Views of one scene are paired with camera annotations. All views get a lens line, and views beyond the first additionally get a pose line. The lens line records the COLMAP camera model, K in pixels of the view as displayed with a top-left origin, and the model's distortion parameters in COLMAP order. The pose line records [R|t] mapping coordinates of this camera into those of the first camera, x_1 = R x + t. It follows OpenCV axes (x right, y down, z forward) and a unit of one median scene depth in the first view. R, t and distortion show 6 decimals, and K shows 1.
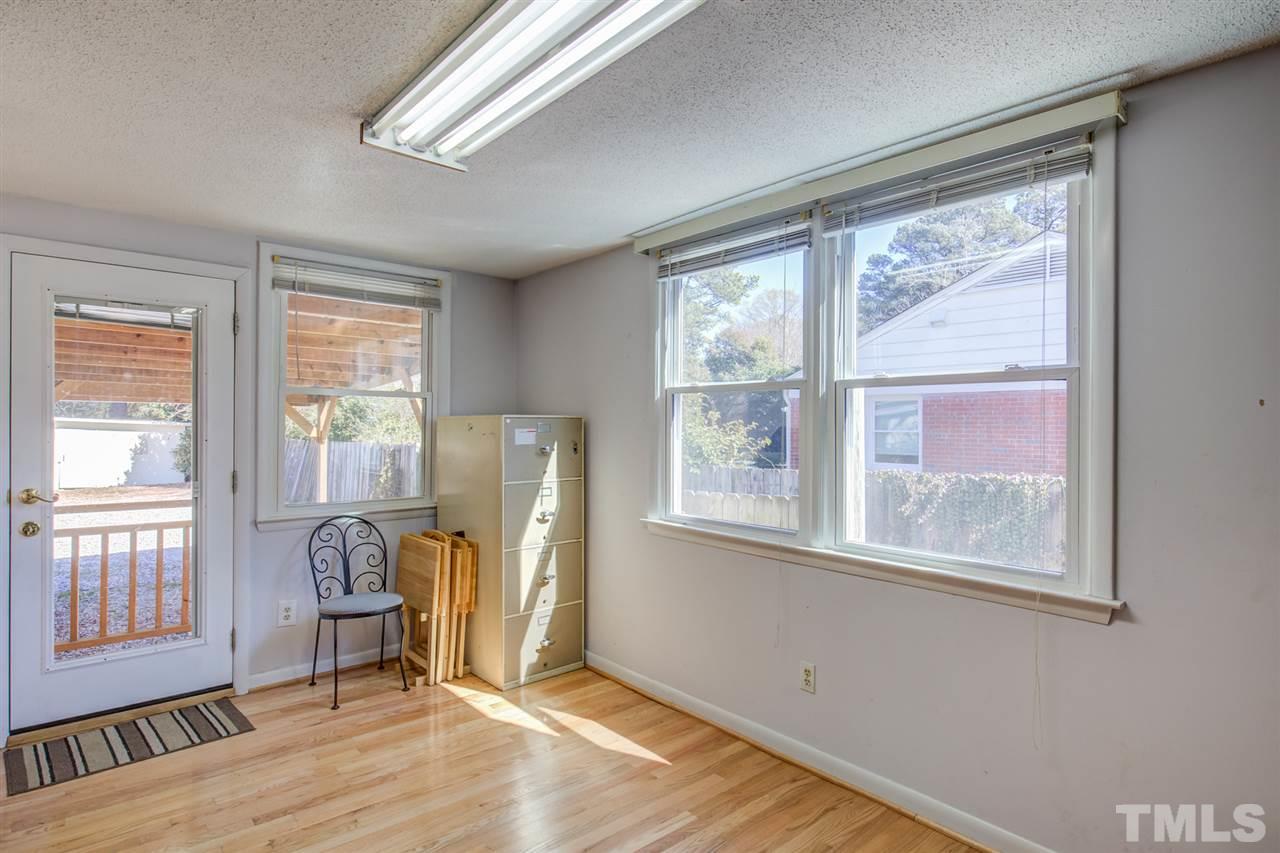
lens RADIAL K [[683.9, 0, 640.4], [0, 683.9, 424.7], [0, 0, 1]] dist [-0.004070, -0.000228]
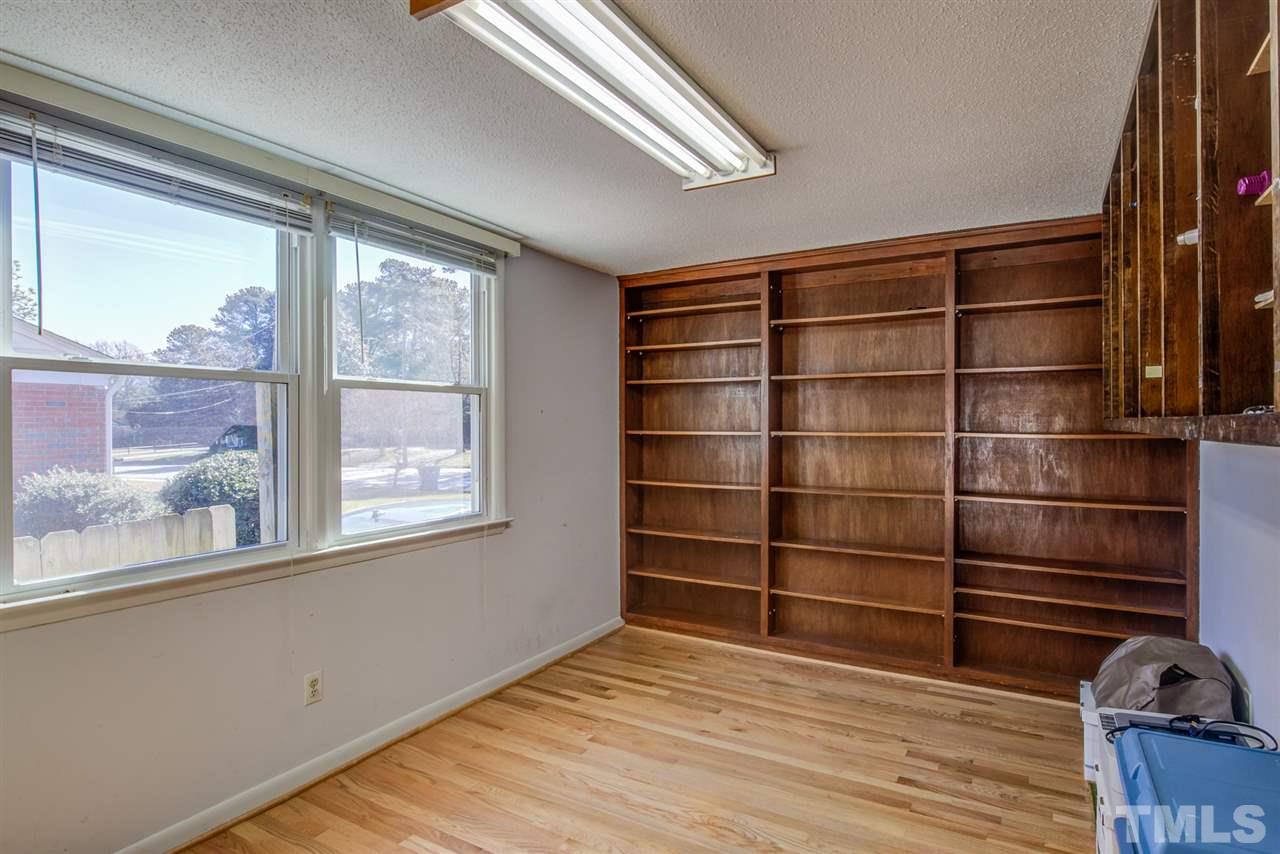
lens RADIAL K [[683.9, 0, 640.7], [0, 683.9, 423.8], [0, 0, 1]] dist [-0.004070, -0.000228]
pose [[-0.329985, -0.010234, 0.943931, -0.825619], [-0.000688, 0.999944, 0.010601, -0.009536], [-0.943986, 0.002849, -0.329974, 0.910662]]
